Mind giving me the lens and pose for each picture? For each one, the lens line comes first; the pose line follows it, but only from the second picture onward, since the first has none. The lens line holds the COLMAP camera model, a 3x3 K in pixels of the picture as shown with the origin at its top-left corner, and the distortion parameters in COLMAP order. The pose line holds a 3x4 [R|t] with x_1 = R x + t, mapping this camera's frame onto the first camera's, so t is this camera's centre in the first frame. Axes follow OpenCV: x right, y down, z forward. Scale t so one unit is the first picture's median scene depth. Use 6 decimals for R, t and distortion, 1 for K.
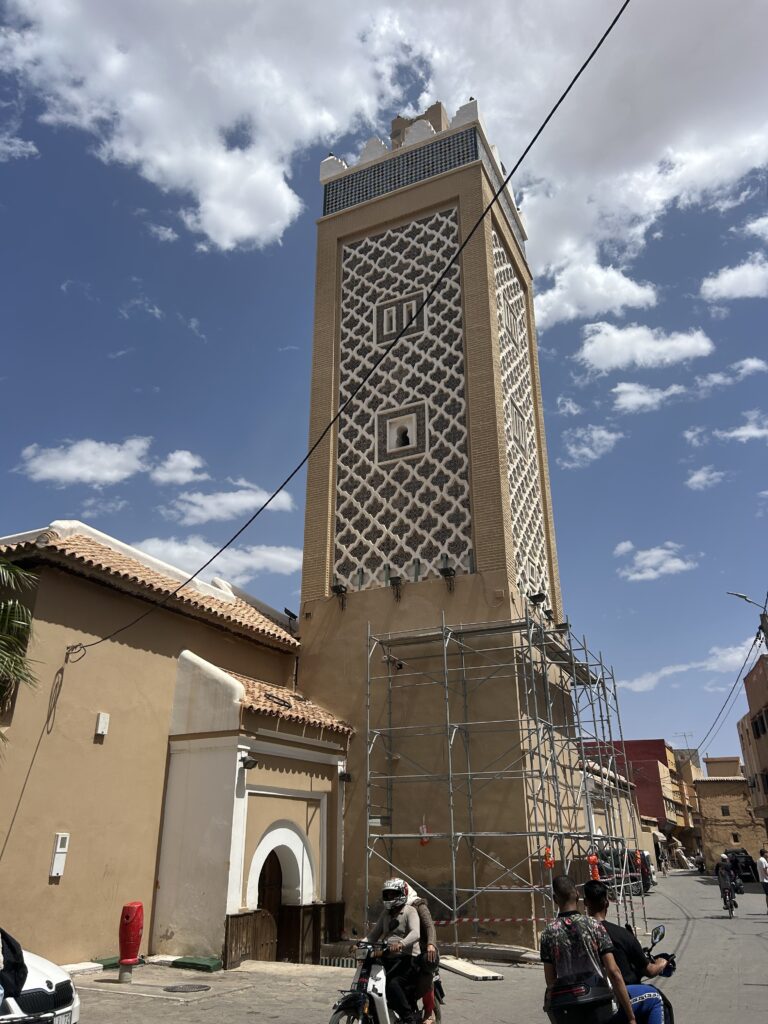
lens RADIAL K [[774.7, 0, 366.5], [0, 774.7, 512.9], [0, 0, 1]] dist [0.006718, -0.001503]
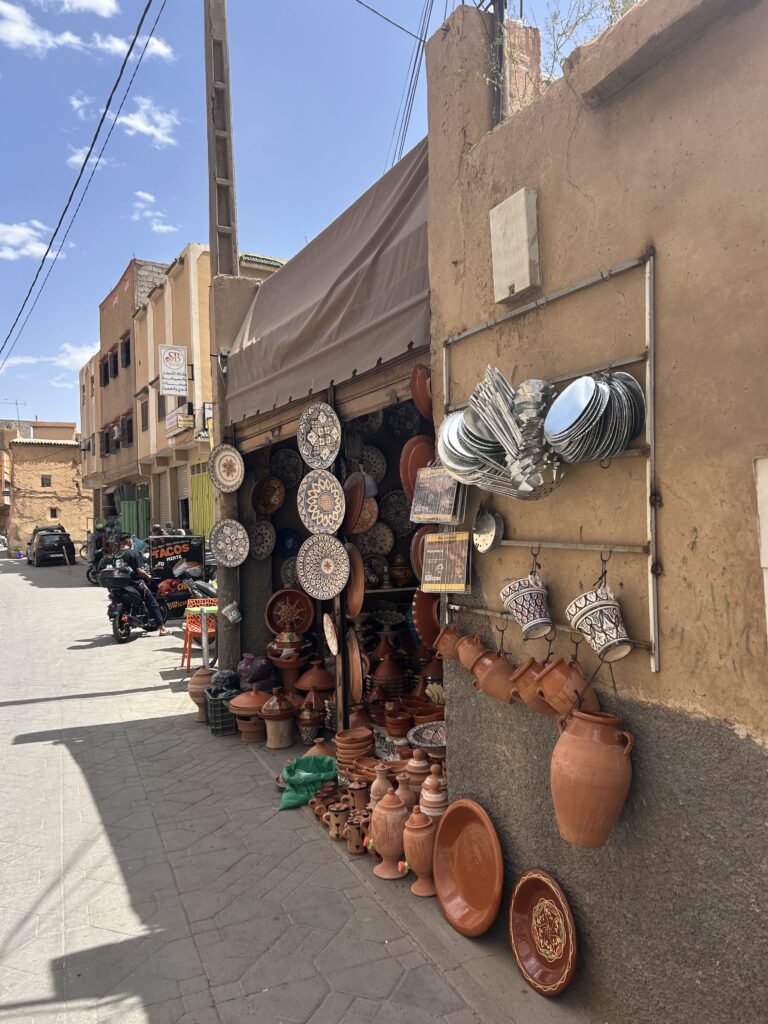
lens RADIAL K [[774.7, 0, 366.5], [0, 774.7, 512.9], [0, 0, 1]] dist [0.006718, -0.001503]
pose [[0.701855, -0.006460, 0.712291, 0.137461], [-0.261795, 0.927637, 0.266372, 0.125266], [-0.662468, -0.373428, 0.649375, 0.279697]]
